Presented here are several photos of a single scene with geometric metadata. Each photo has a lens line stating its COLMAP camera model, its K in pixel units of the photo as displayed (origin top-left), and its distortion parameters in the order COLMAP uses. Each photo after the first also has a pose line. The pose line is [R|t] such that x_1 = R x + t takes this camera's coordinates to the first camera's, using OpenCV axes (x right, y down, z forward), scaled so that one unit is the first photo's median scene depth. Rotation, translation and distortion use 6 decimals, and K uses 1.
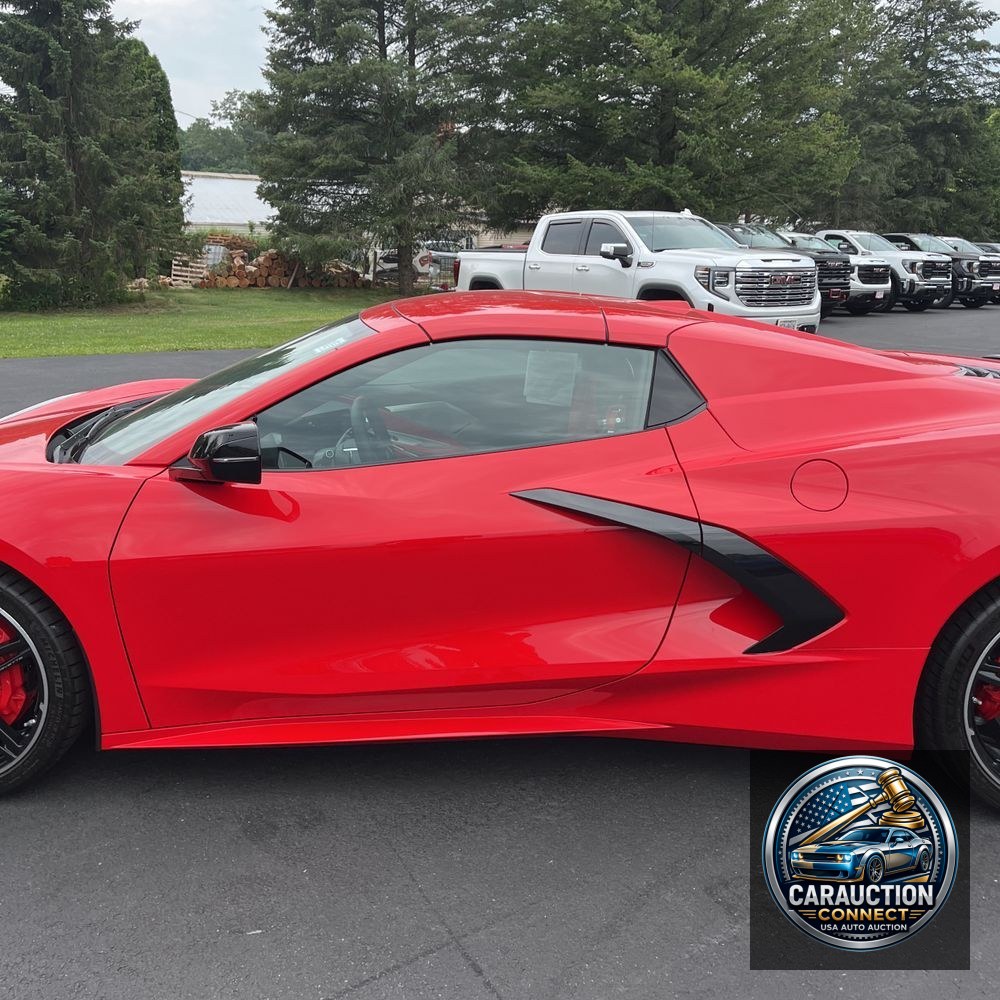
lens RADIAL K [[1032.7, 0, 493.0], [0, 1032.7, 476.2], [0, 0, 1]] dist [0.029780, -0.013762]
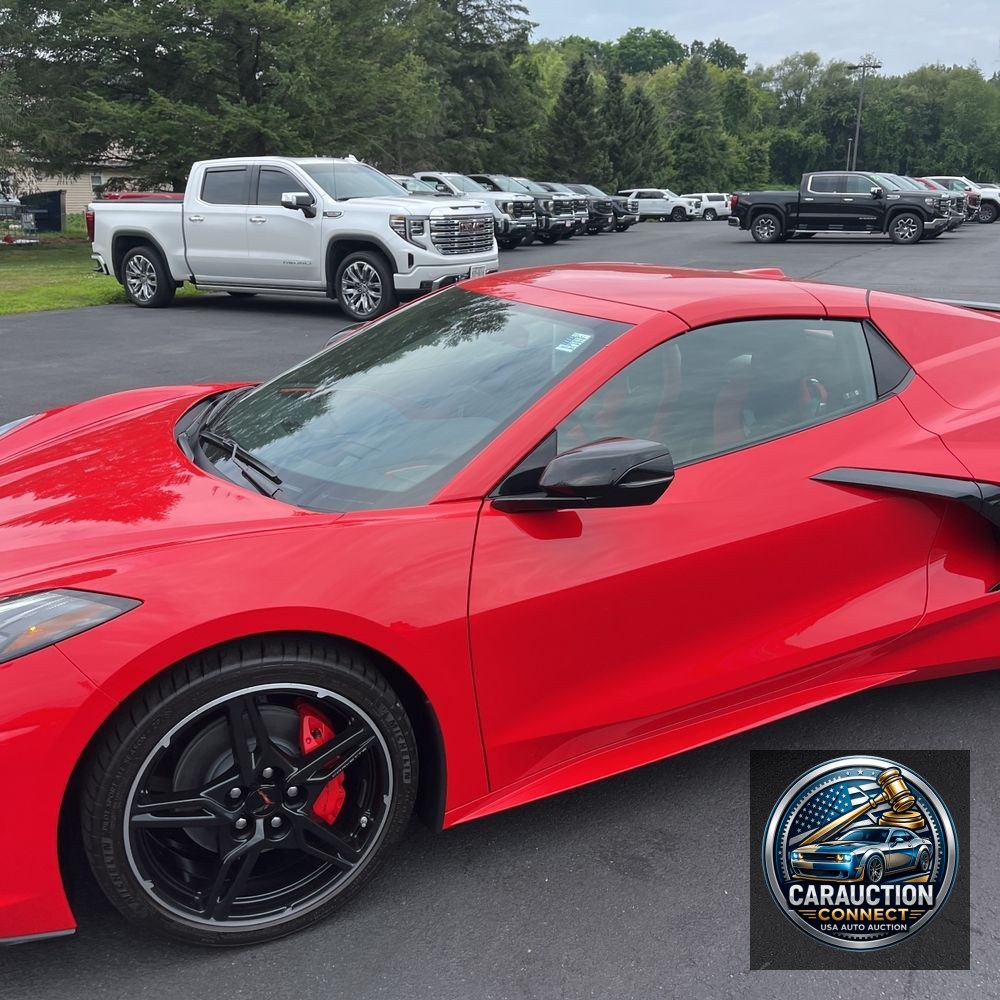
lens RADIAL K [[1026.3, 0, 507.3], [0, 1026.3, 502.1], [0, 0, 1]] dist [0.037115, -0.039967]
pose [[0.902861, -0.141794, 0.405878, -0.065765], [0.109267, 0.988729, 0.102352, -0.009387], [-0.415817, -0.048060, 0.908178, 0.021068]]
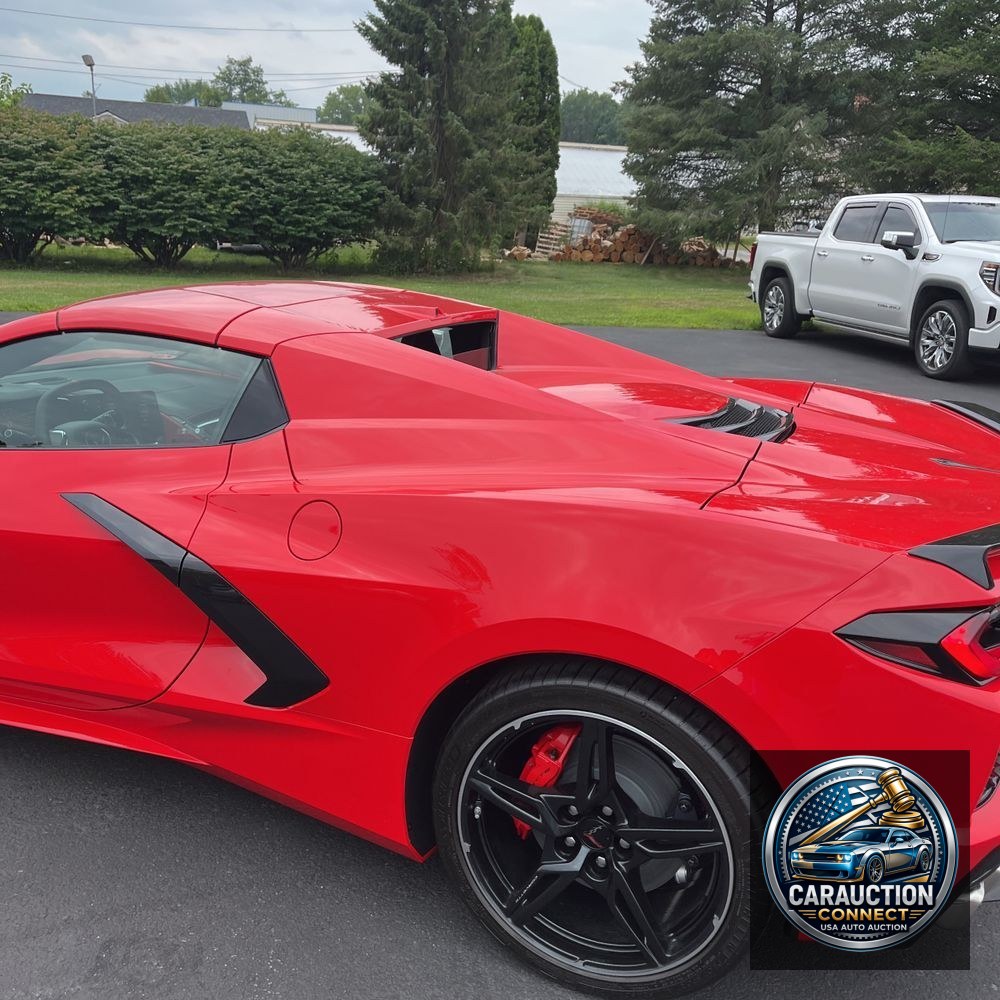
lens RADIAL K [[1026.3, 0, 507.3], [0, 1026.3, 502.1], [0, 0, 1]] dist [0.037115, -0.039967]
pose [[0.924950, 0.131392, -0.356656, 0.075828], [-0.114168, 0.991061, 0.069022, -0.009095], [0.362537, -0.023123, 0.931683, 0.024956]]
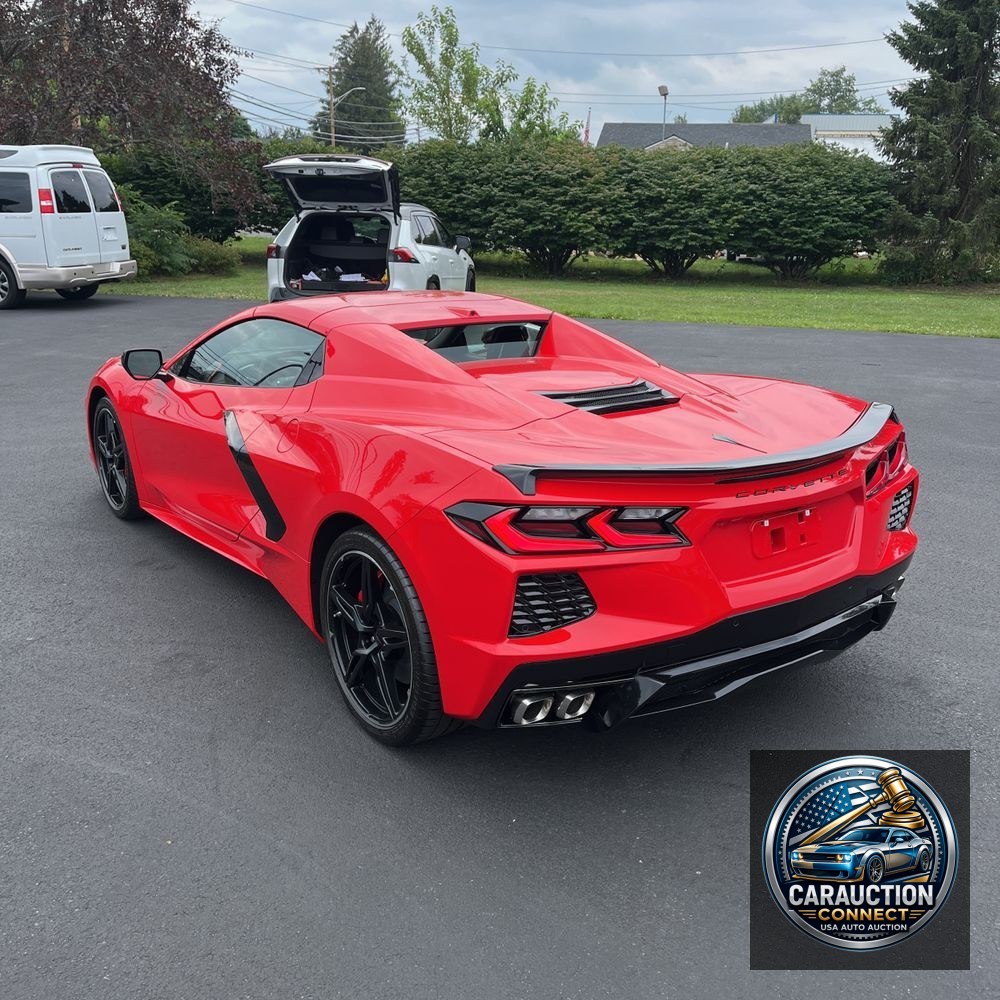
lens RADIAL K [[1026.3, 0, 507.3], [0, 1026.3, 502.1], [0, 0, 1]] dist [0.037115, -0.039967]
pose [[0.590136, 0.226042, -0.775013, 0.173507], [-0.184256, 0.972376, 0.143303, -0.017305], [0.785996, 0.058233, 0.615483, 0.034733]]
